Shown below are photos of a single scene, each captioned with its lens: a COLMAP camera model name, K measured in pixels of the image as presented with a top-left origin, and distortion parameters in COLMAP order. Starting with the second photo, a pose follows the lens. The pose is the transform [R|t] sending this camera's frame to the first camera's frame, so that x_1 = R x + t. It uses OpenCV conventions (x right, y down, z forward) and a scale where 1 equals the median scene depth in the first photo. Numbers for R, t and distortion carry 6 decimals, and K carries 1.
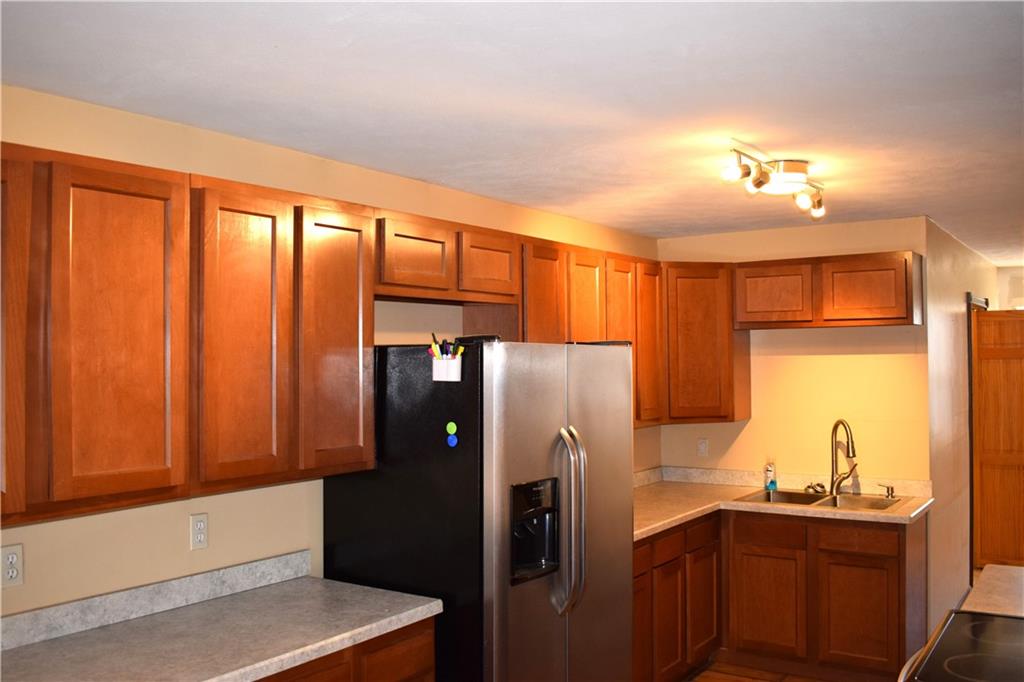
lens RADIAL K [[867.5, 0, 514.7], [0, 867.5, 369.0], [0, 0, 1]] dist [-0.042583, 0.000545]
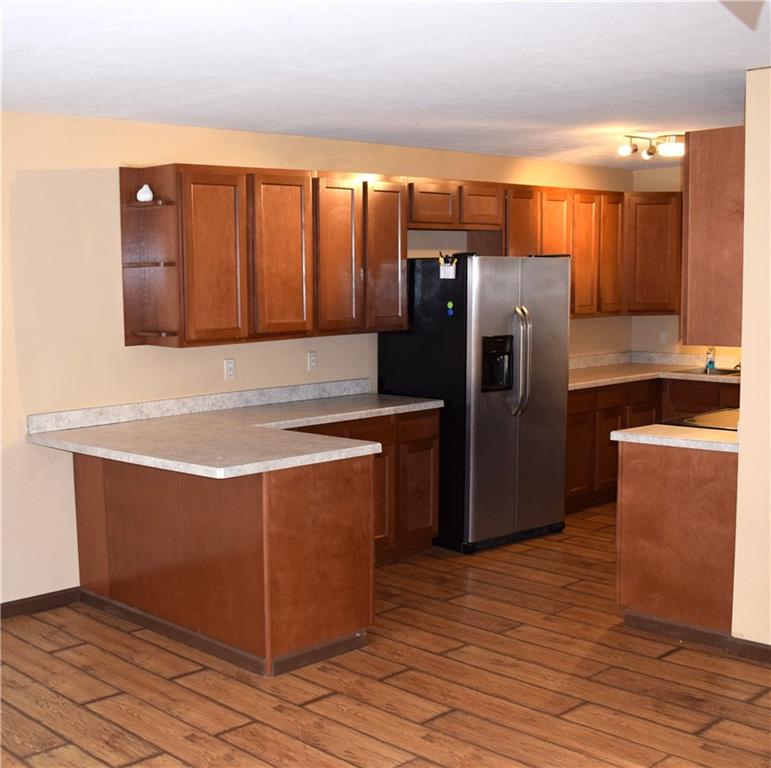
lens RADIAL K [[1107.4, 0, 385.5], [0, 1107.4, 384.0], [0, 0, 1]] dist [-0.193371, 0.850845]
pose [[0.982484, 0.015730, -0.185679, 0.208207], [0.001491, 0.995735, 0.092242, 0.018770], [0.186338, -0.090903, 0.978271, -1.184338]]
